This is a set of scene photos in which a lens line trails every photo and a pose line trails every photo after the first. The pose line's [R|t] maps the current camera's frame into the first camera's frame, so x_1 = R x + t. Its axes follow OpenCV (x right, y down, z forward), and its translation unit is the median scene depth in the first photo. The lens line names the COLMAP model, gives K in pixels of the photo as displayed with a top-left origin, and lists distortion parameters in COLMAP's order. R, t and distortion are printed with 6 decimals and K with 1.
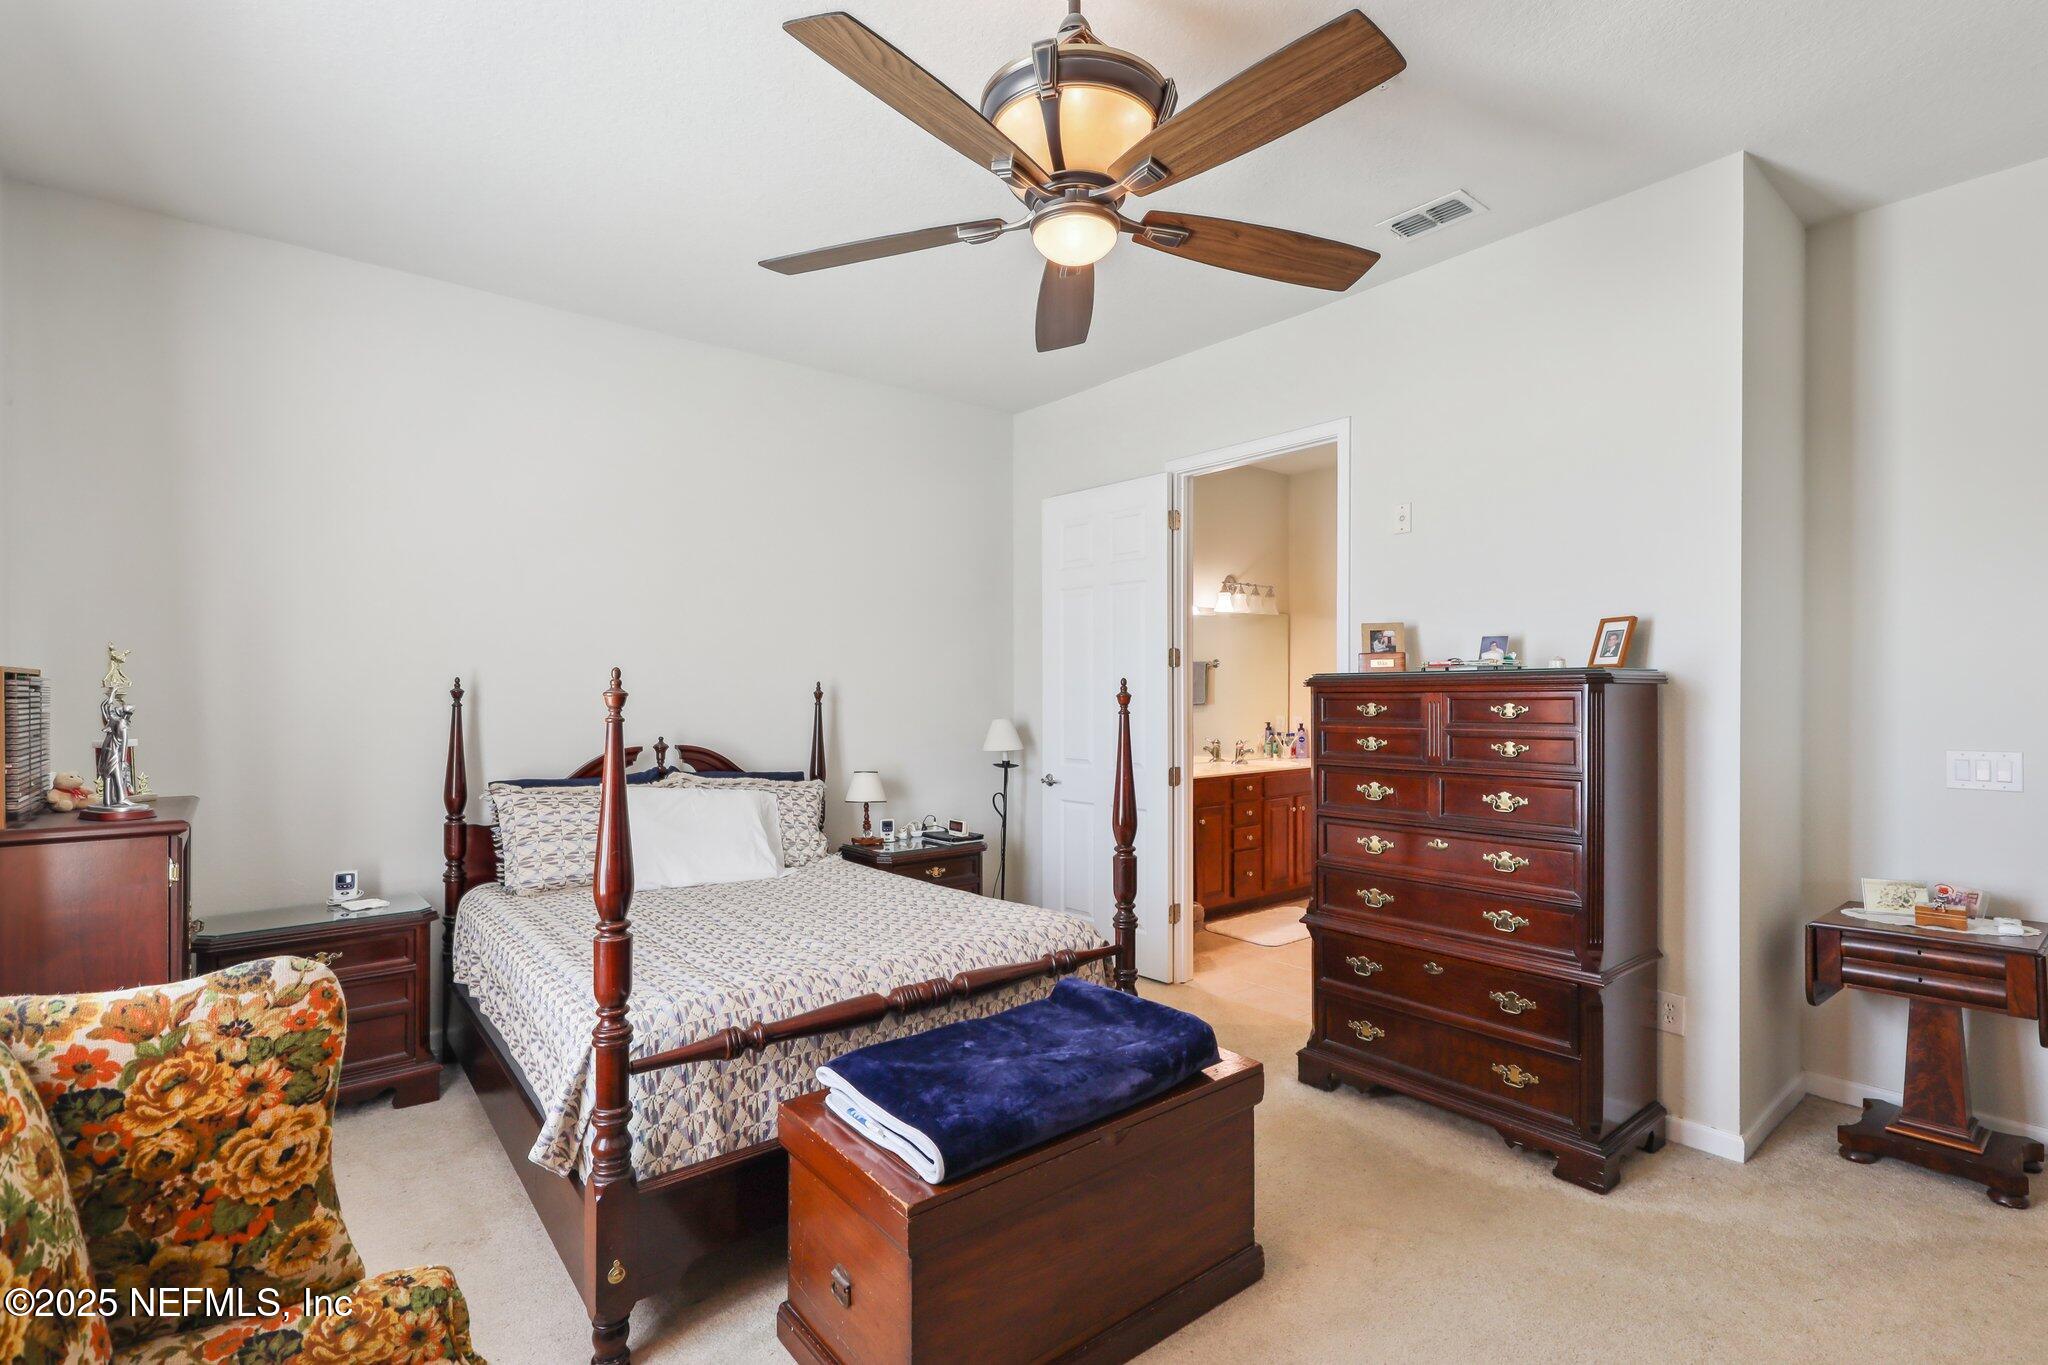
lens RADIAL K [[948.7, 0, 1023.0], [0, 948.7, 692.2], [0, 0, 1]] dist [0.000966, -0.000870]
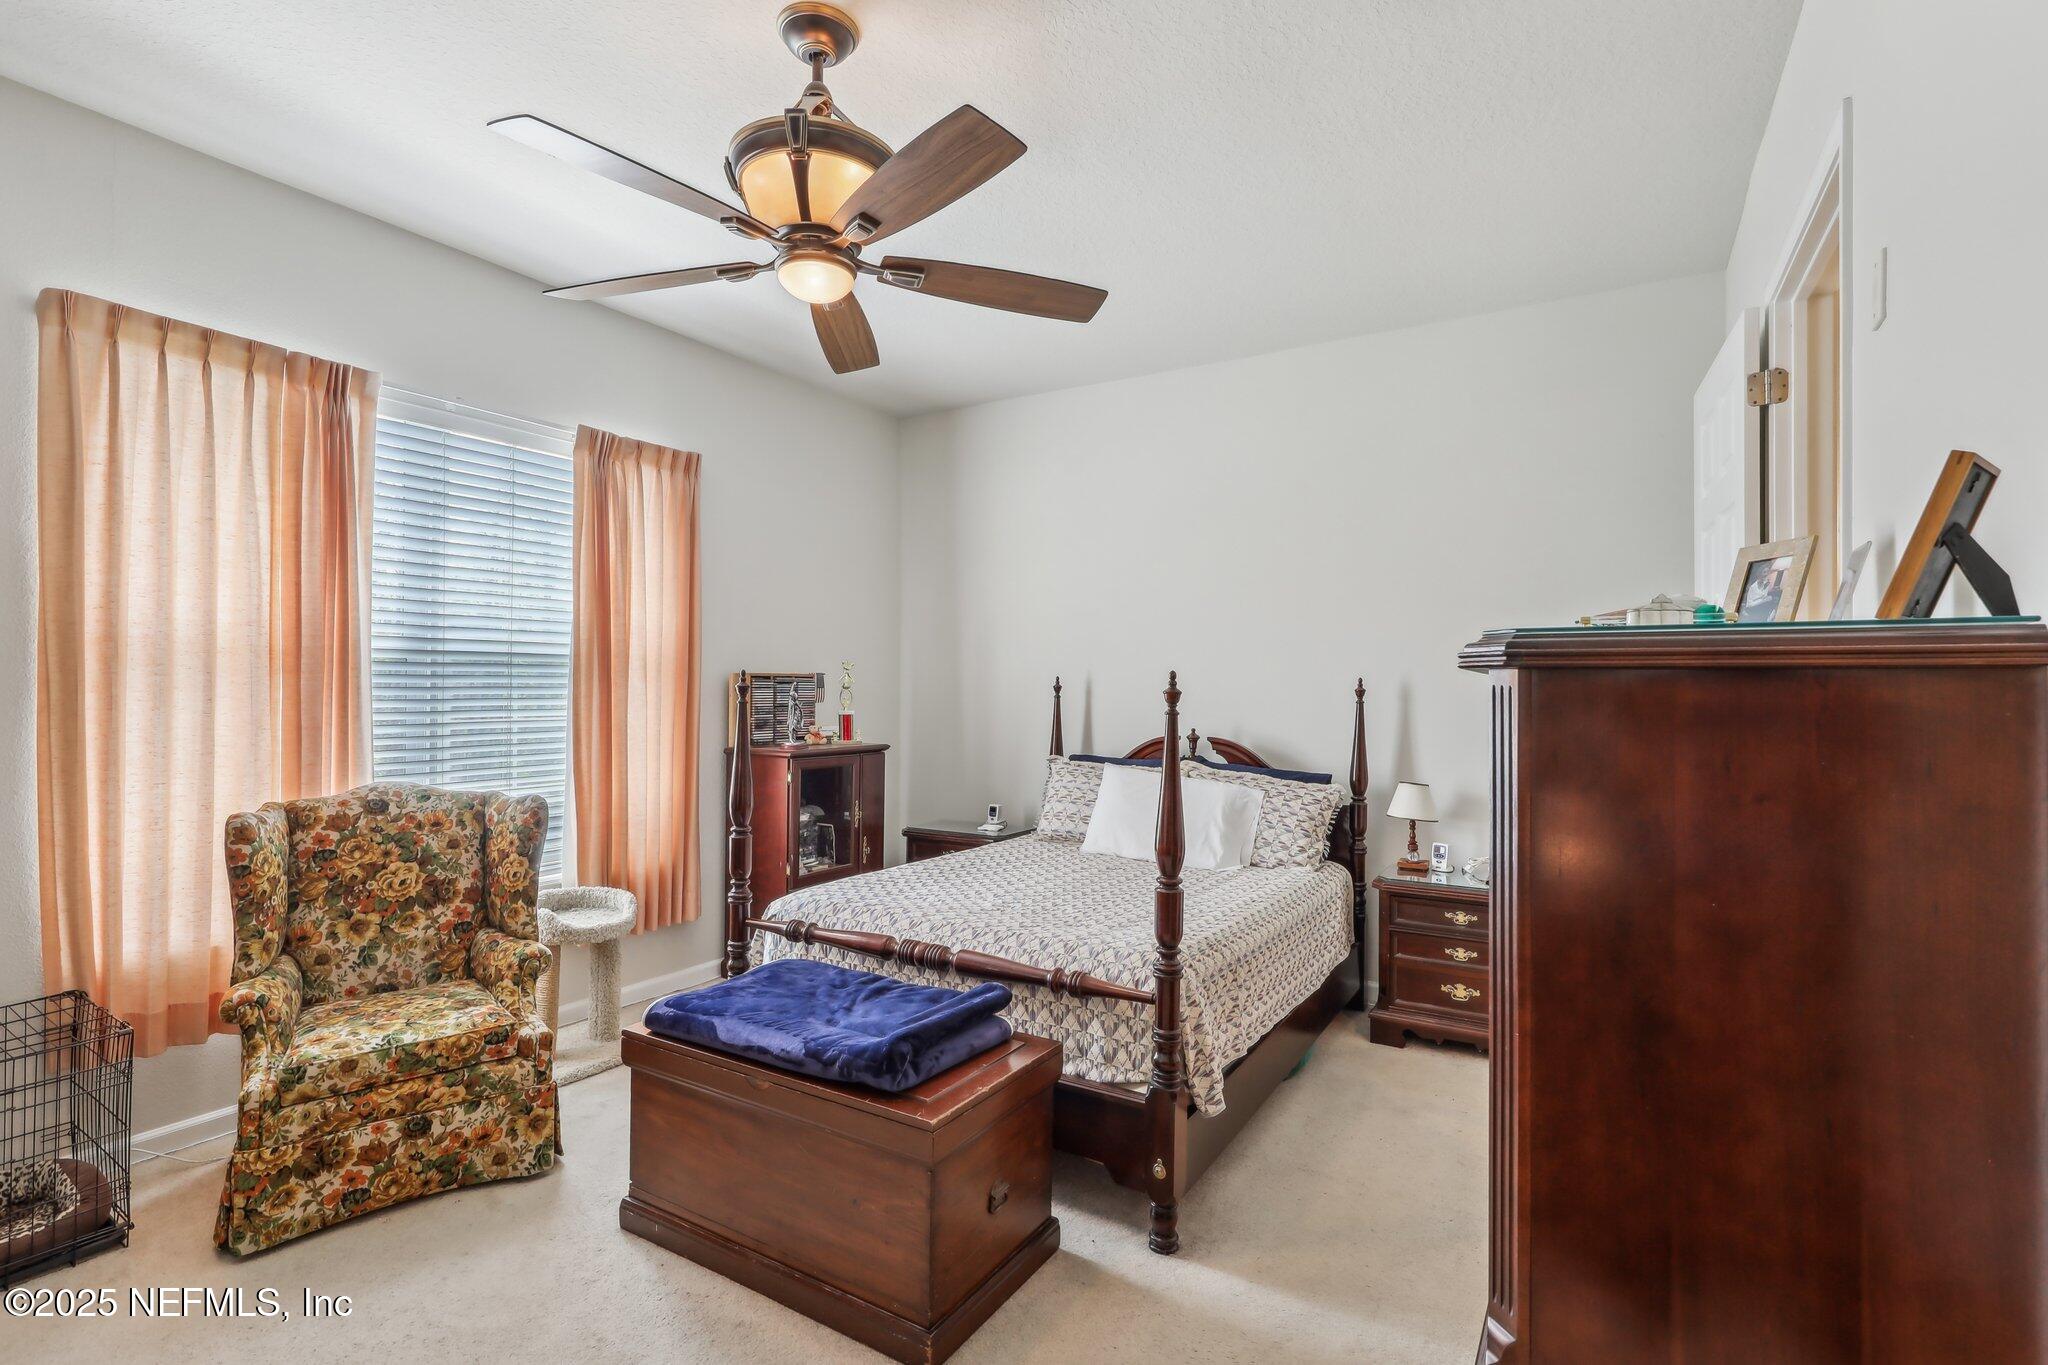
lens RADIAL K [[948.7, 0, 1020.9], [0, 948.7, 677.6], [0, 0, 1]] dist [0.000966, -0.000870]
pose [[0.332259, -0.007199, -0.943161, 0.850840], [-0.008091, 0.999912, -0.010483, 0.000771], [0.943154, 0.011114, 0.332171, 0.619591]]
